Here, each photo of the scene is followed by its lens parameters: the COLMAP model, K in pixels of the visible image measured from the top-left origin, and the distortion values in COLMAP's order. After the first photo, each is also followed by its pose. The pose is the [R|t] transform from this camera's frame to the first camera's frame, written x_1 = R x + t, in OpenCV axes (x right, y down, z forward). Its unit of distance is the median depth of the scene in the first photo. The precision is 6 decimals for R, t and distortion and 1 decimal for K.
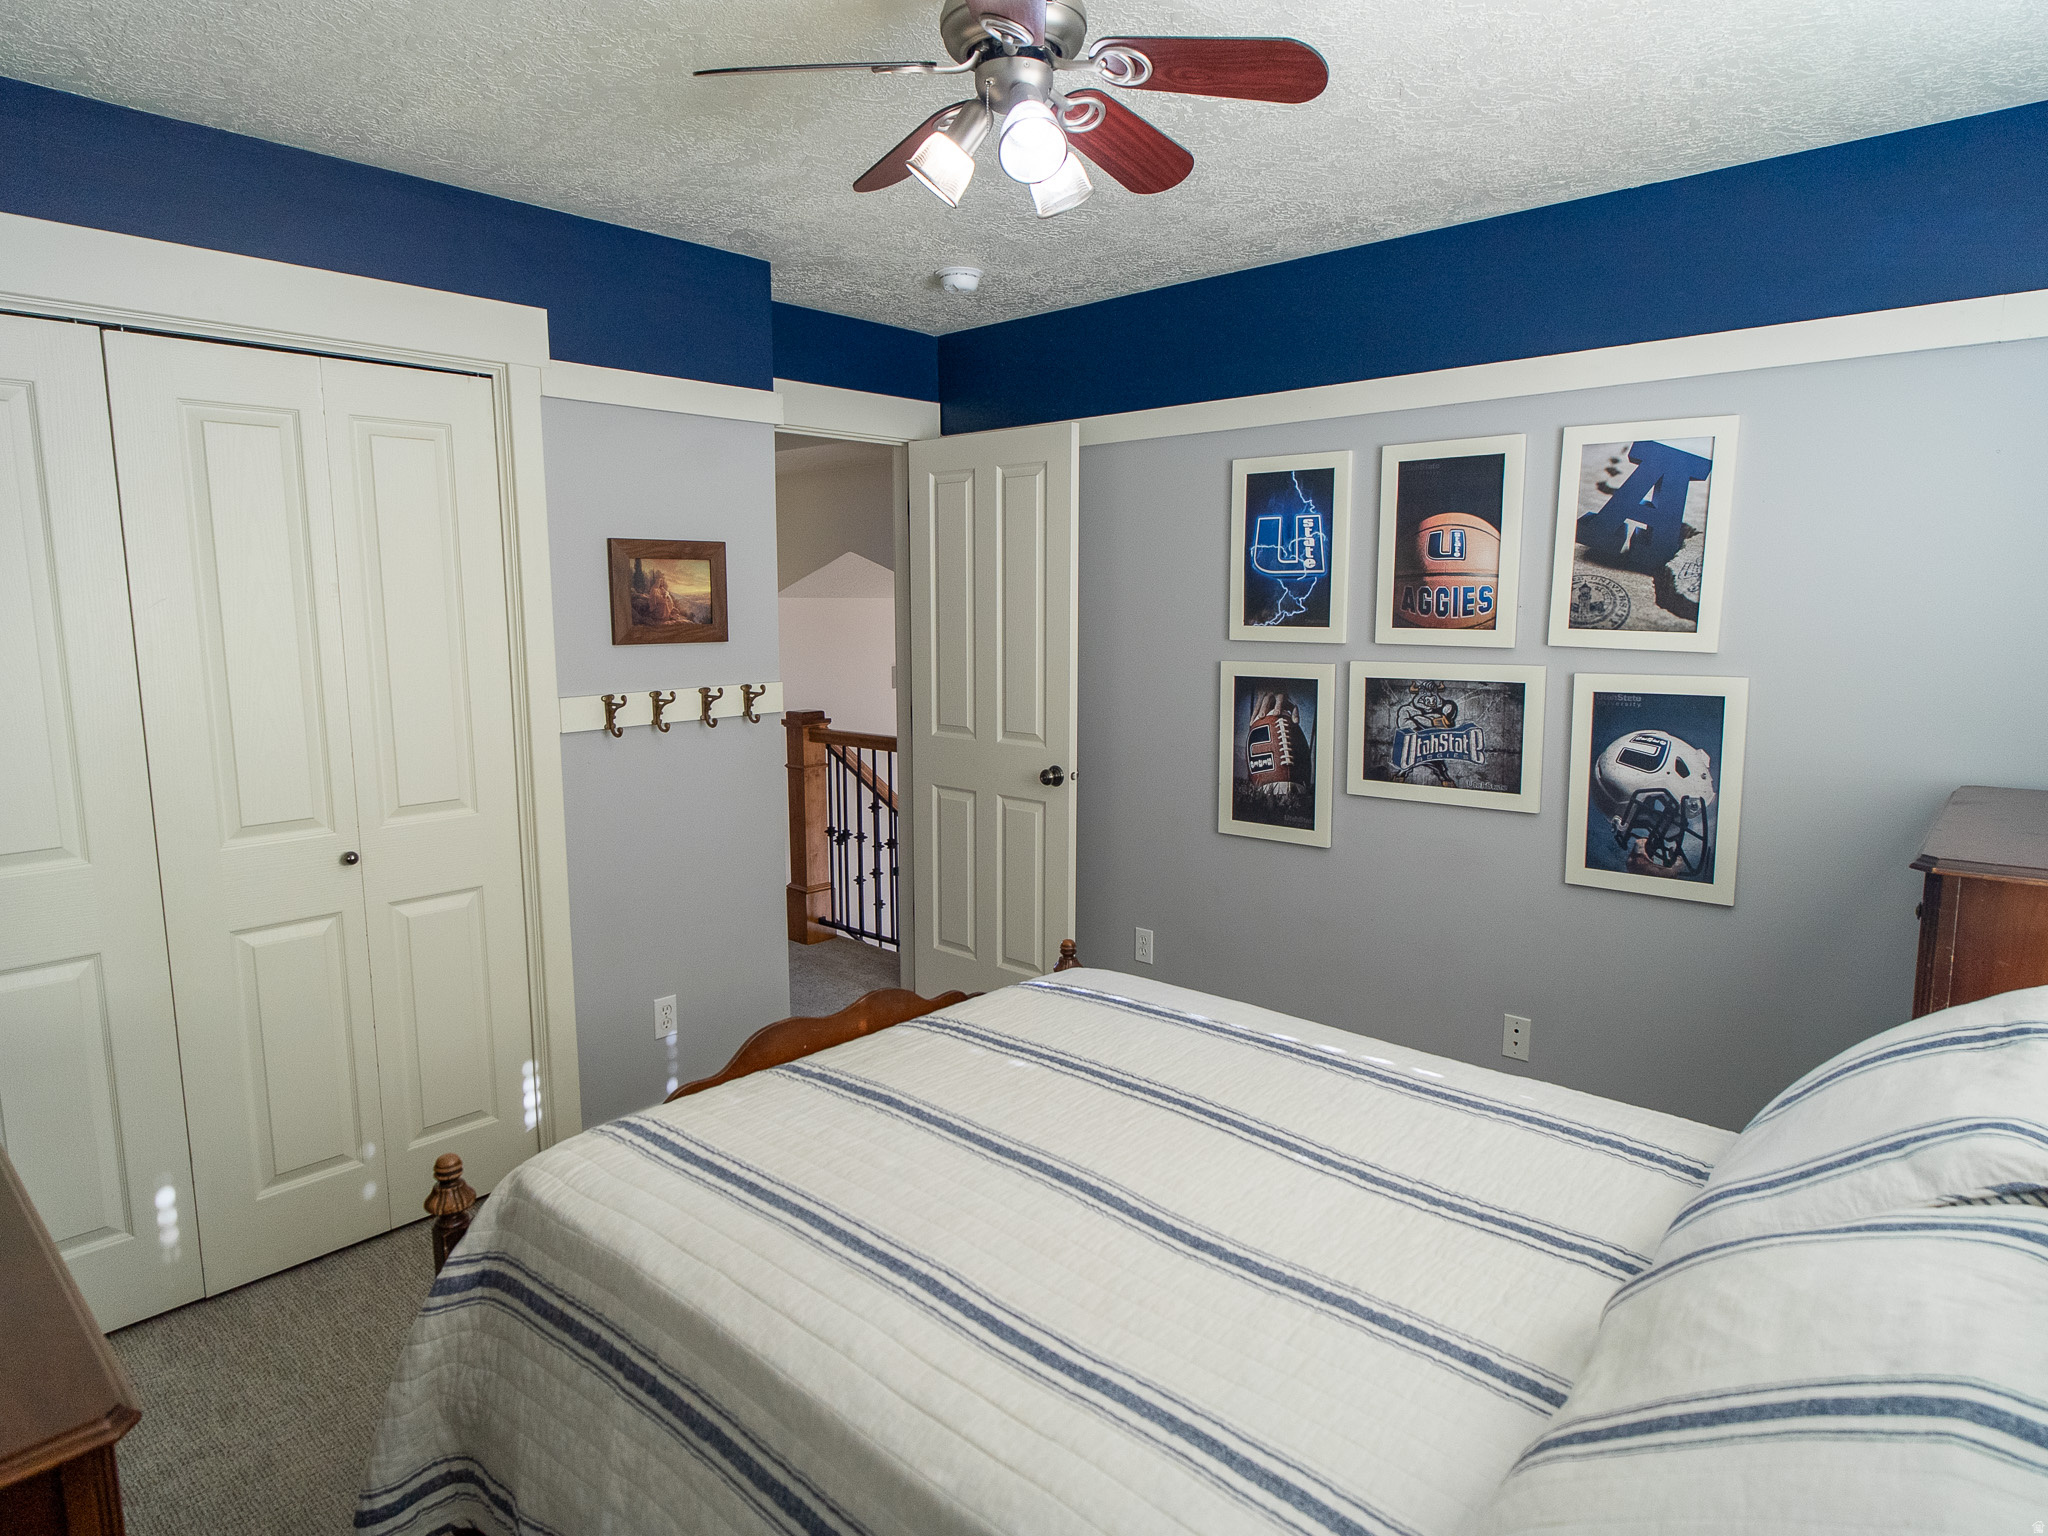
lens RADIAL K [[1182.3, 0, 1021.4], [0, 1182.3, 764.5], [0, 0, 1]] dist [-0.007805, -0.001315]
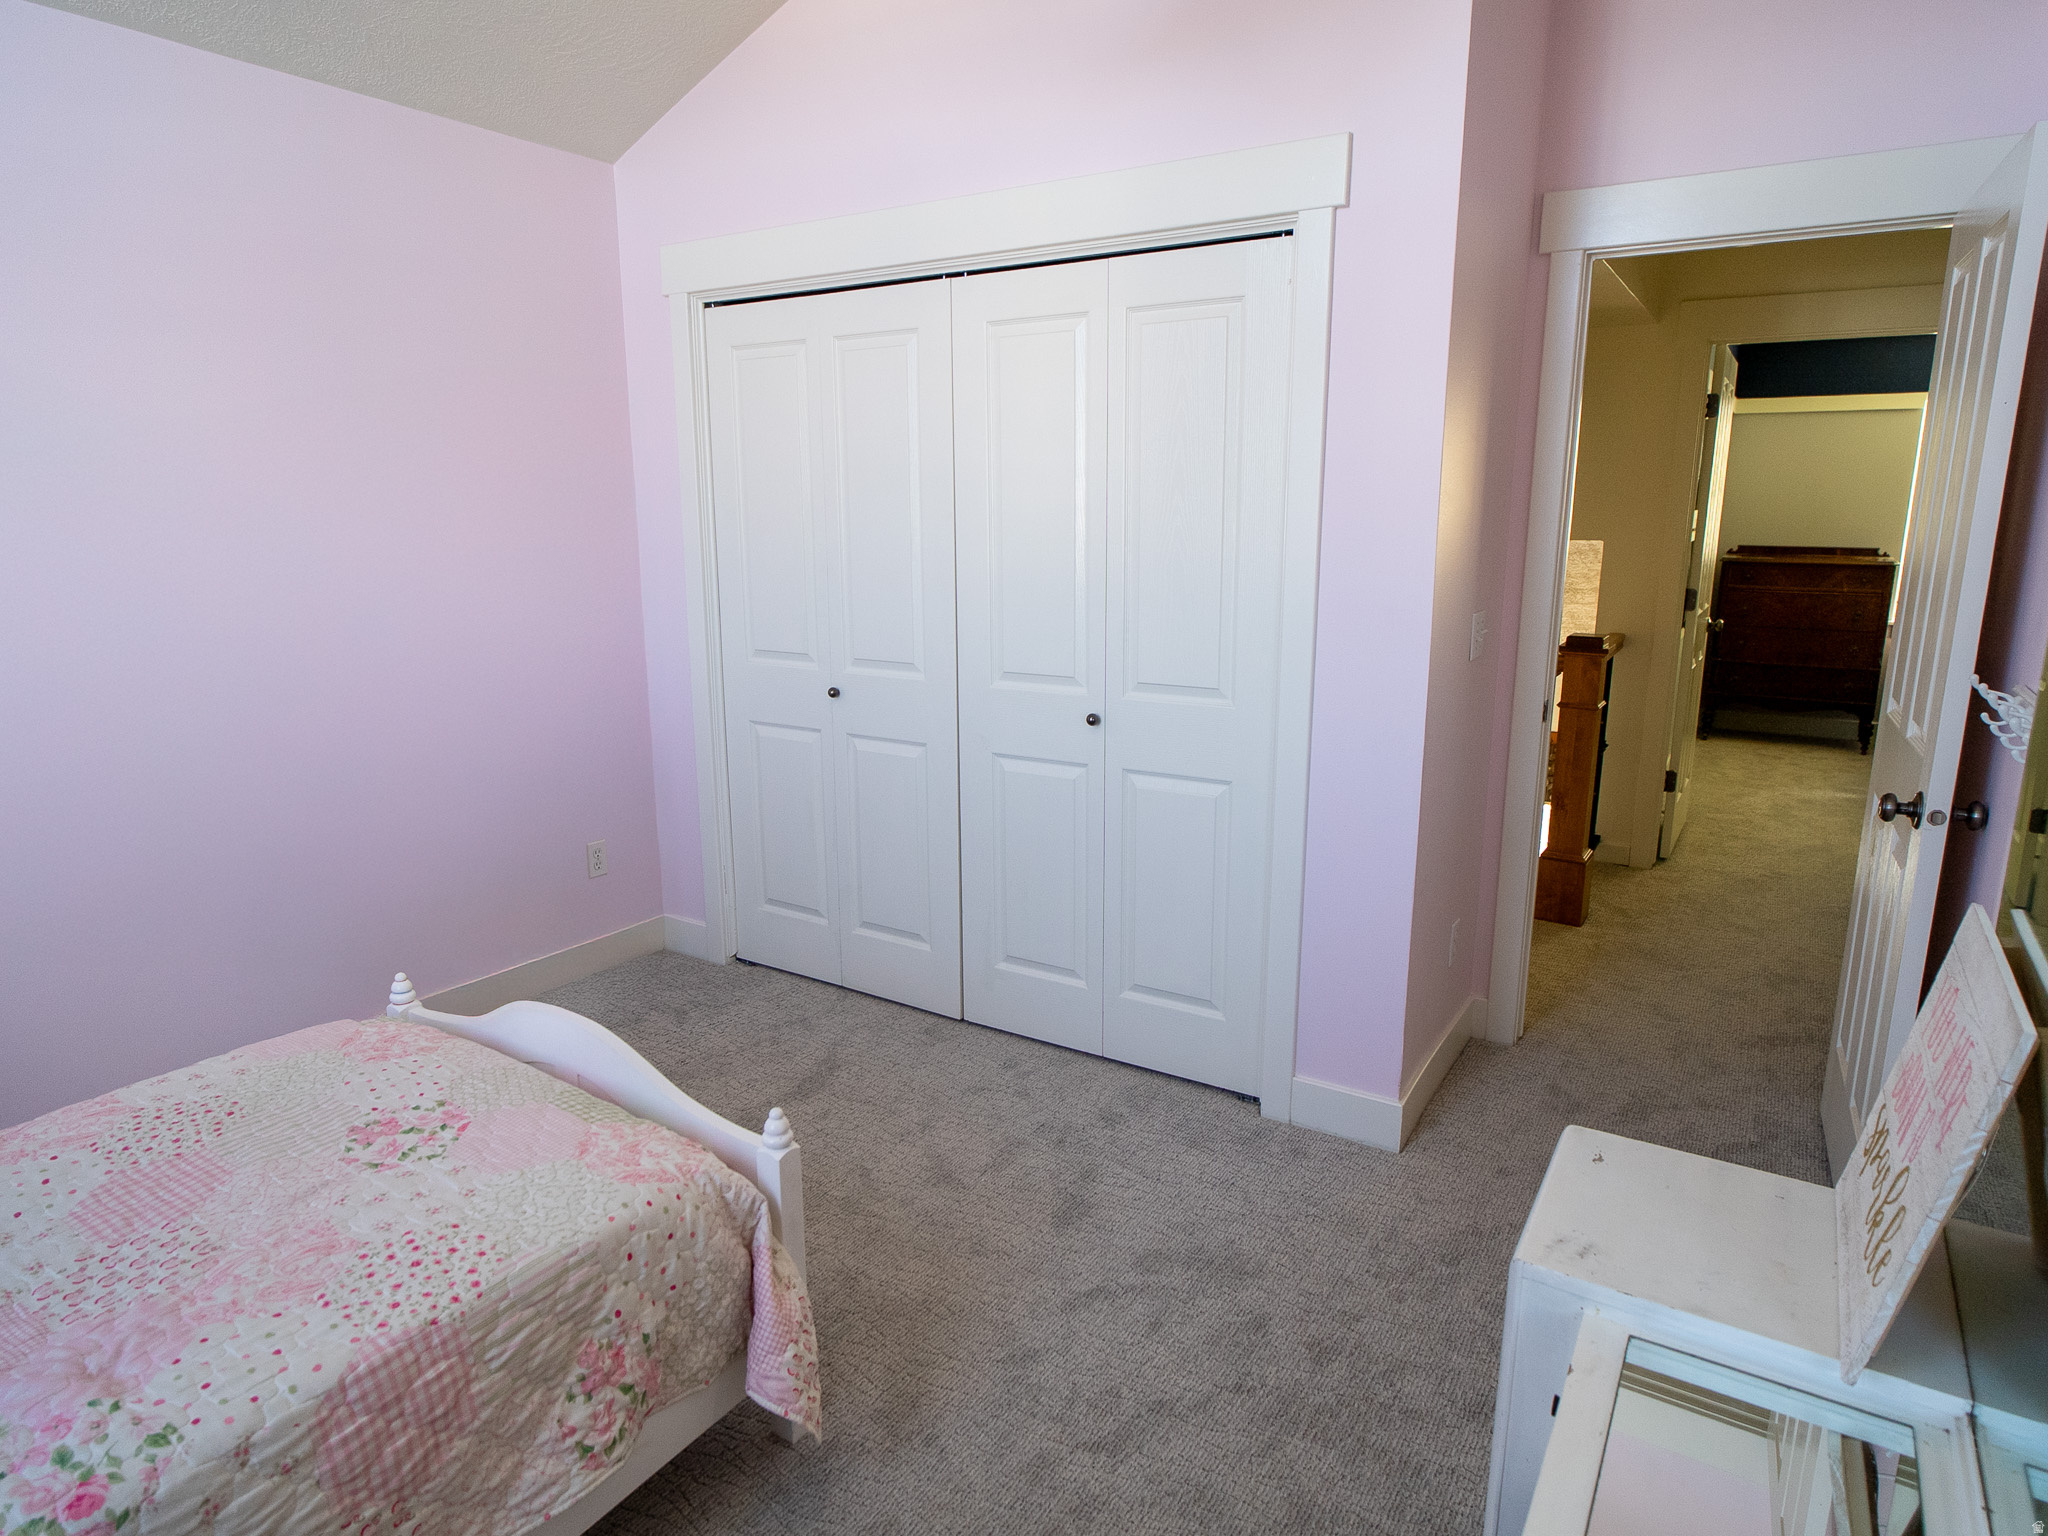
lens RADIAL K [[1182.3, 0, 1023.1], [0, 1182.3, 771.0], [0, 0, 1]] dist [-0.007805, -0.001315]
pose [[0.168917, 0.209734, -0.963057, 0.523927], [-0.130528, 0.973252, 0.189060, -0.078226], [0.976949, 0.093770, 0.191775, 0.733814]]
